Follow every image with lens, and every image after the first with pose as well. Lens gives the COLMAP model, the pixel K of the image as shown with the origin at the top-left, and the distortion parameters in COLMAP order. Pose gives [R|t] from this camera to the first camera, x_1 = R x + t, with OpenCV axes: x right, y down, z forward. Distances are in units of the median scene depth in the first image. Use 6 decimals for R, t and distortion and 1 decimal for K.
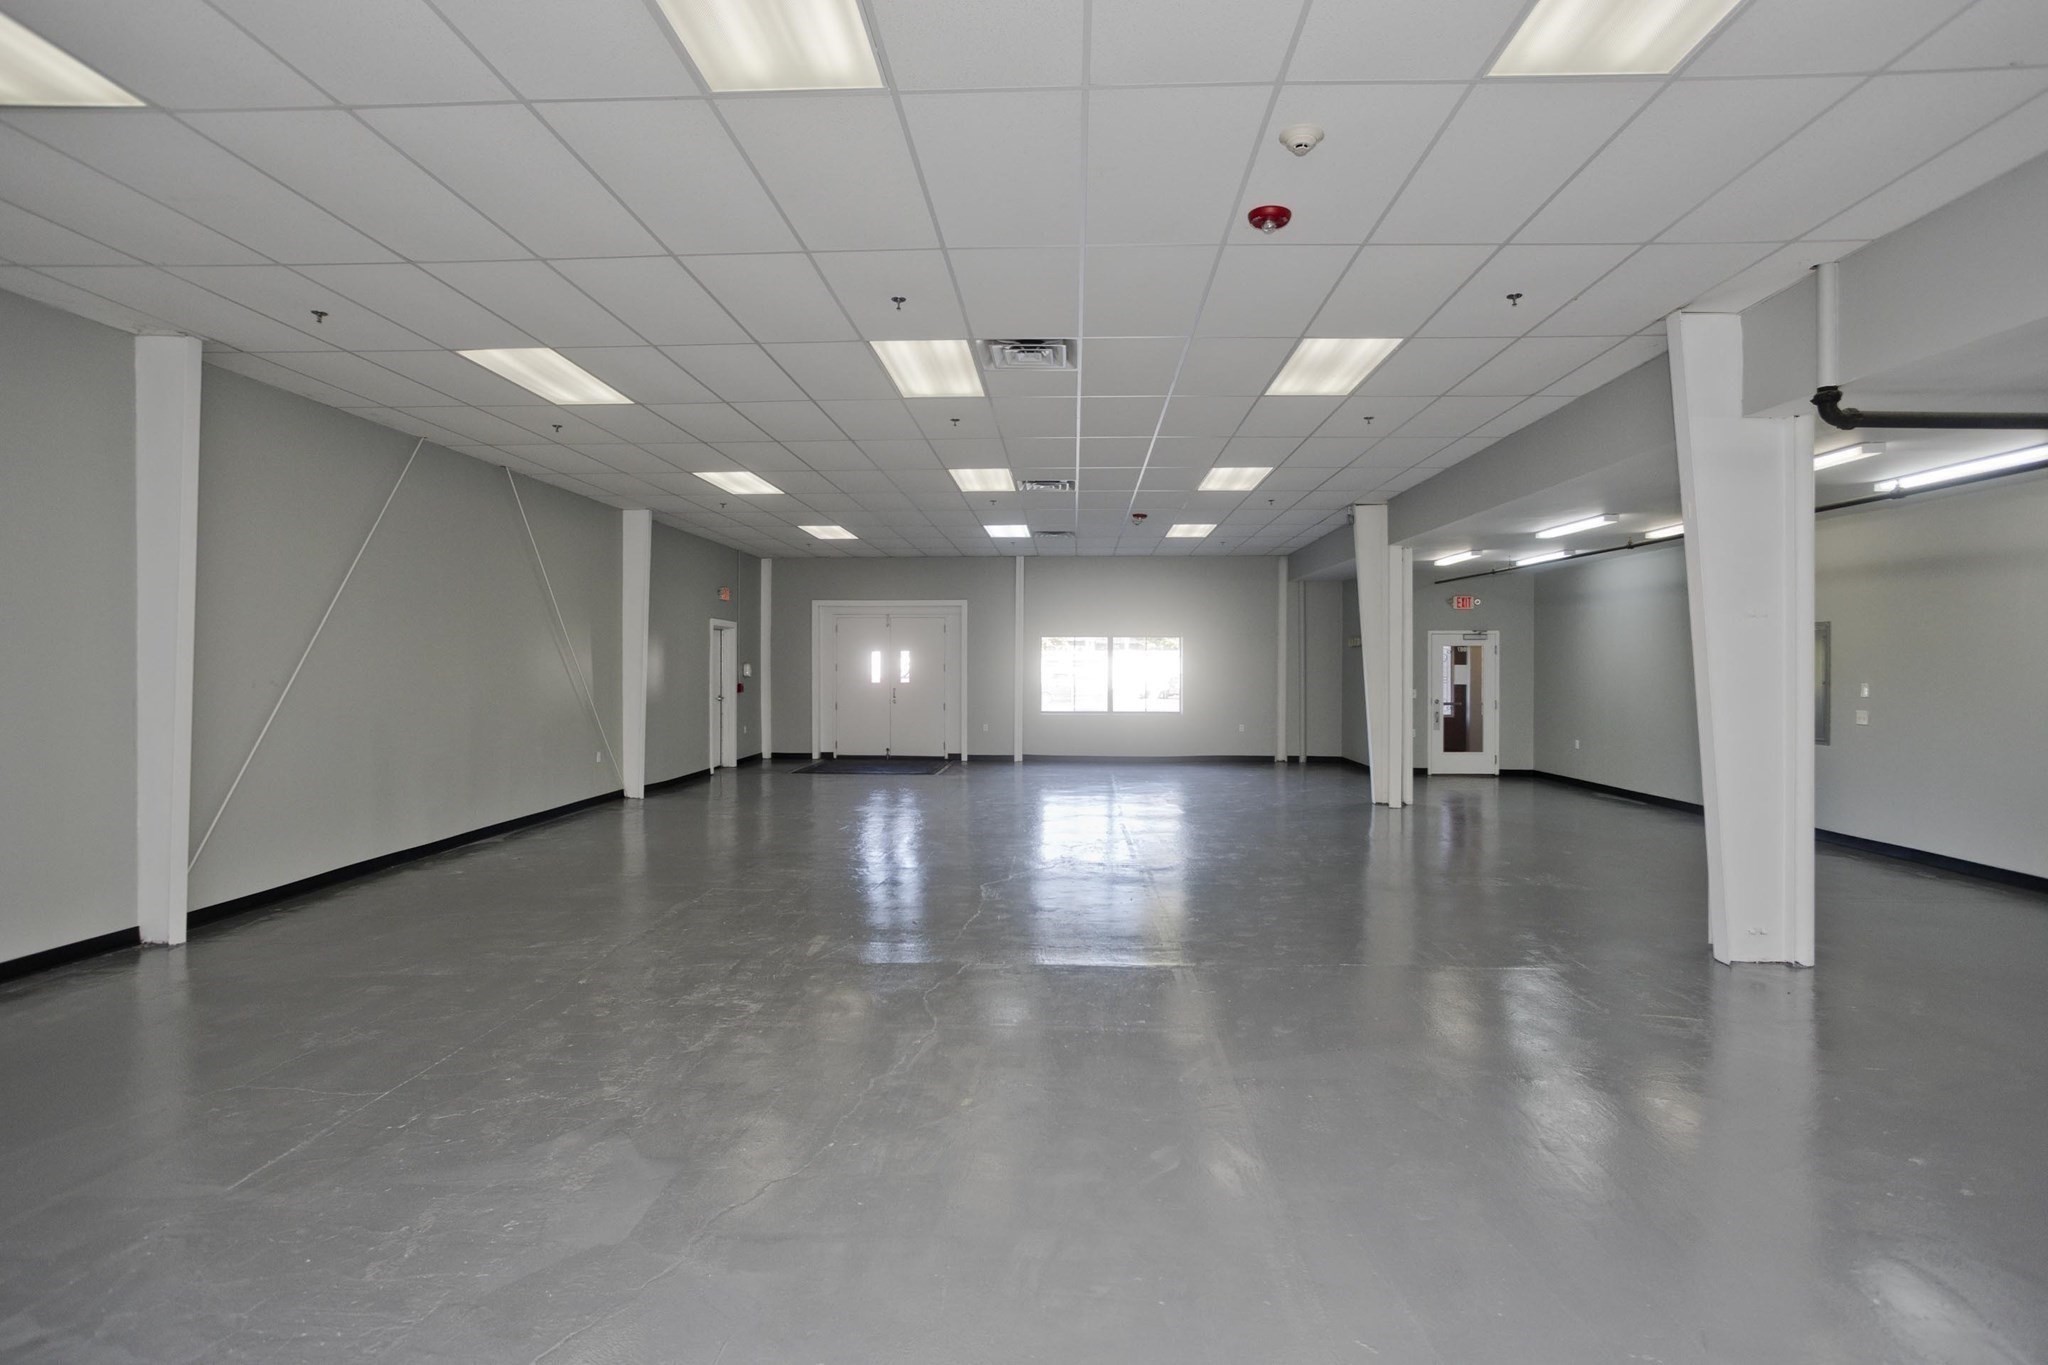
lens RADIAL K [[987.4, 0, 1056.5], [0, 987.4, 668.3], [0, 0, 1]] dist [-0.034842, 0.015238]
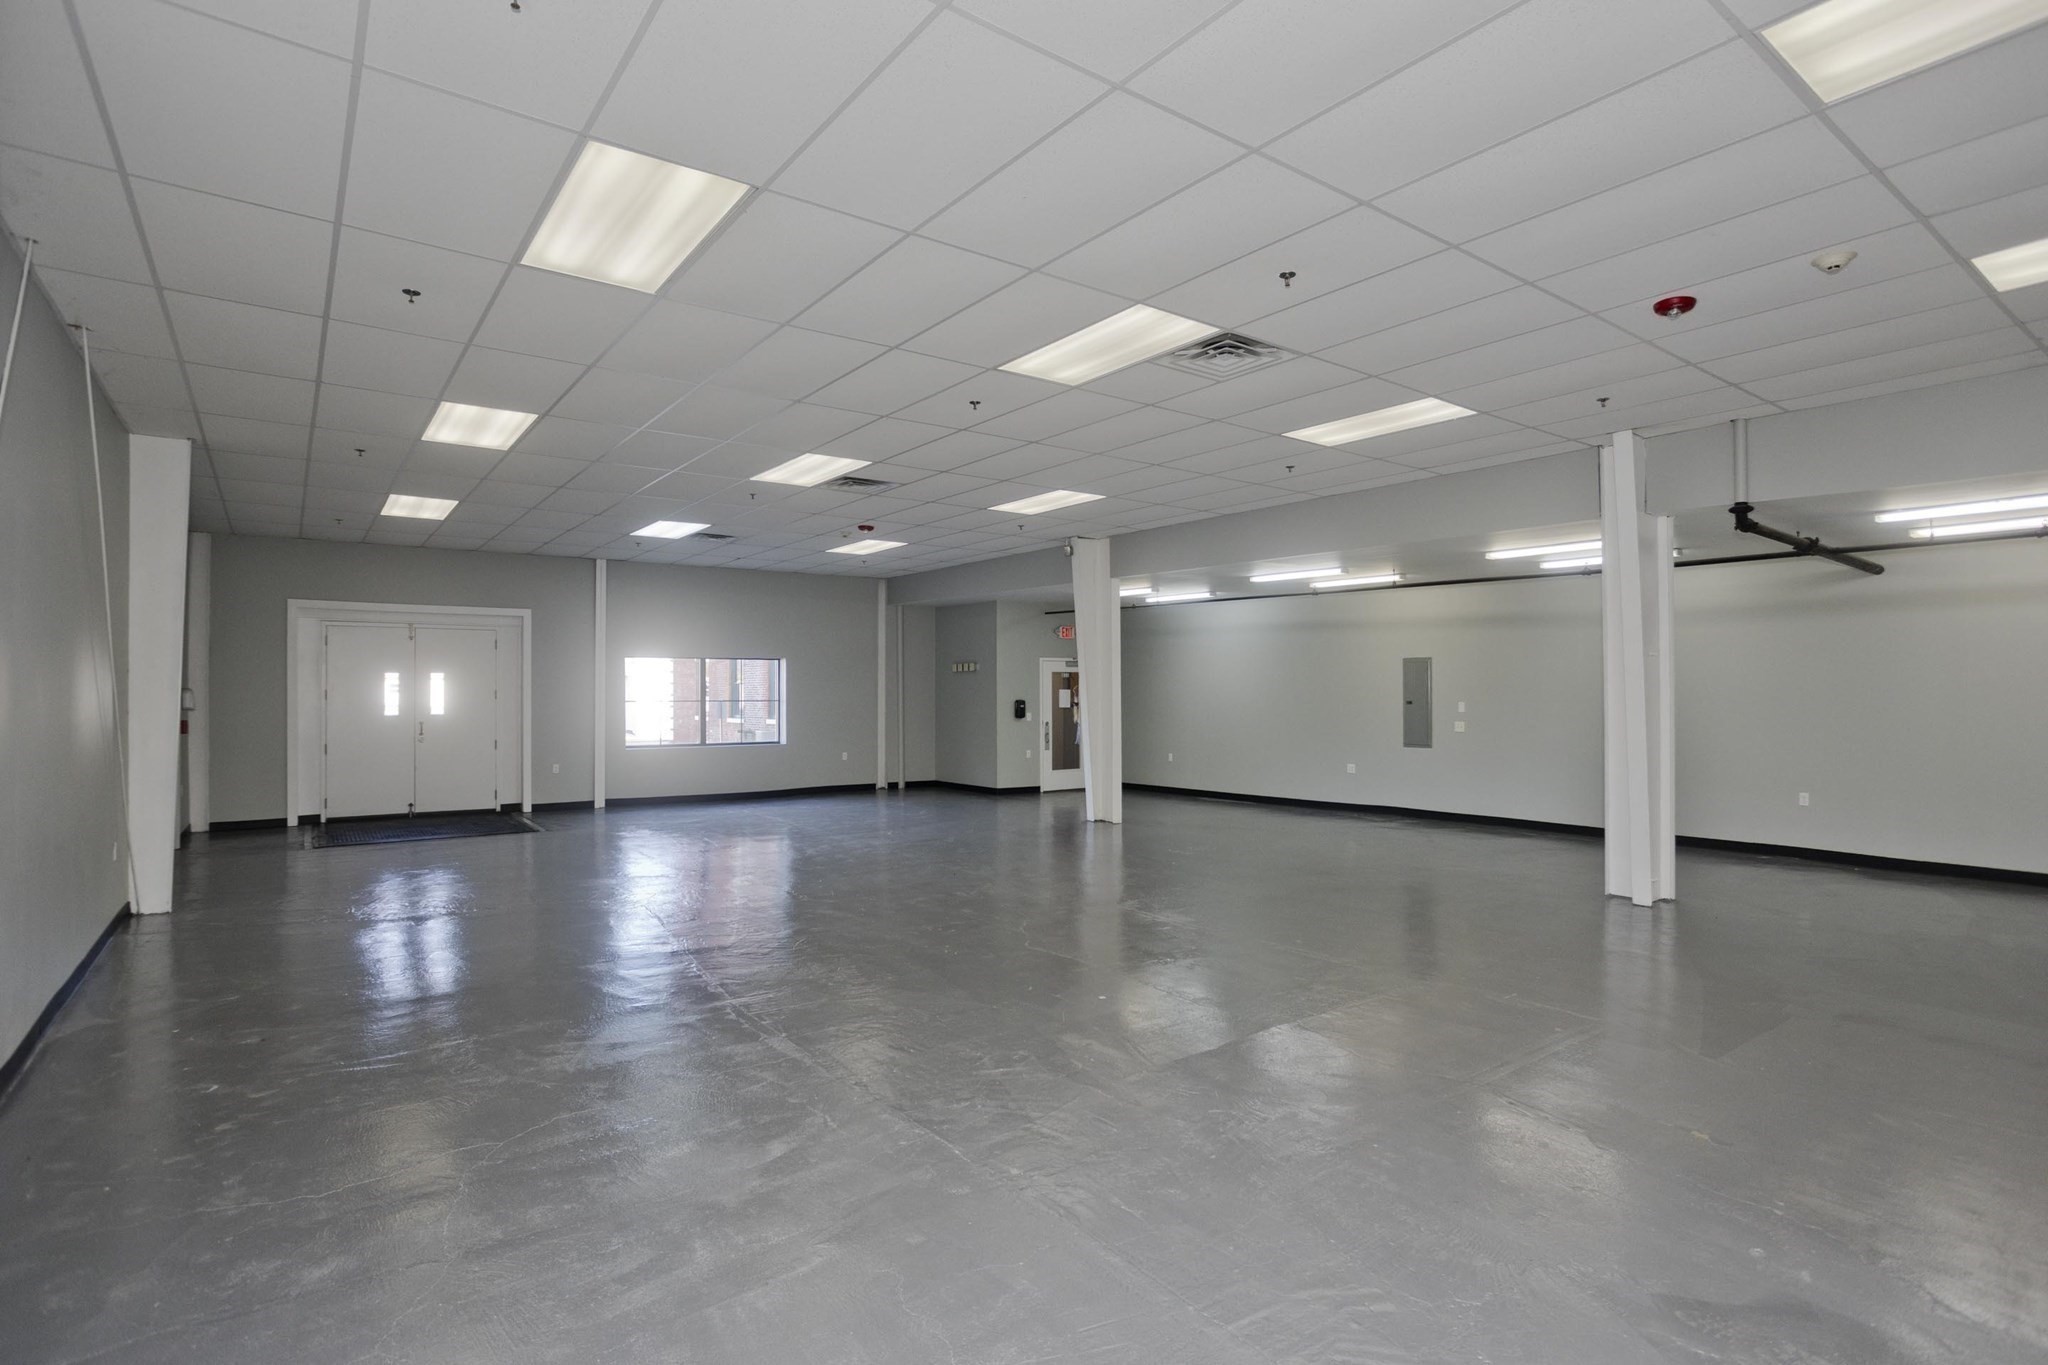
lens RADIAL K [[987.4, 0, 1029.6], [0, 987.4, 683.3], [0, 0, 1]] dist [-0.034842, 0.015238]
pose [[0.787123, 0.001942, 0.616793, -0.260974], [0.004057, 0.999957, -0.008325, -0.001438], [-0.616783, 0.009055, 0.787081, 0.136288]]
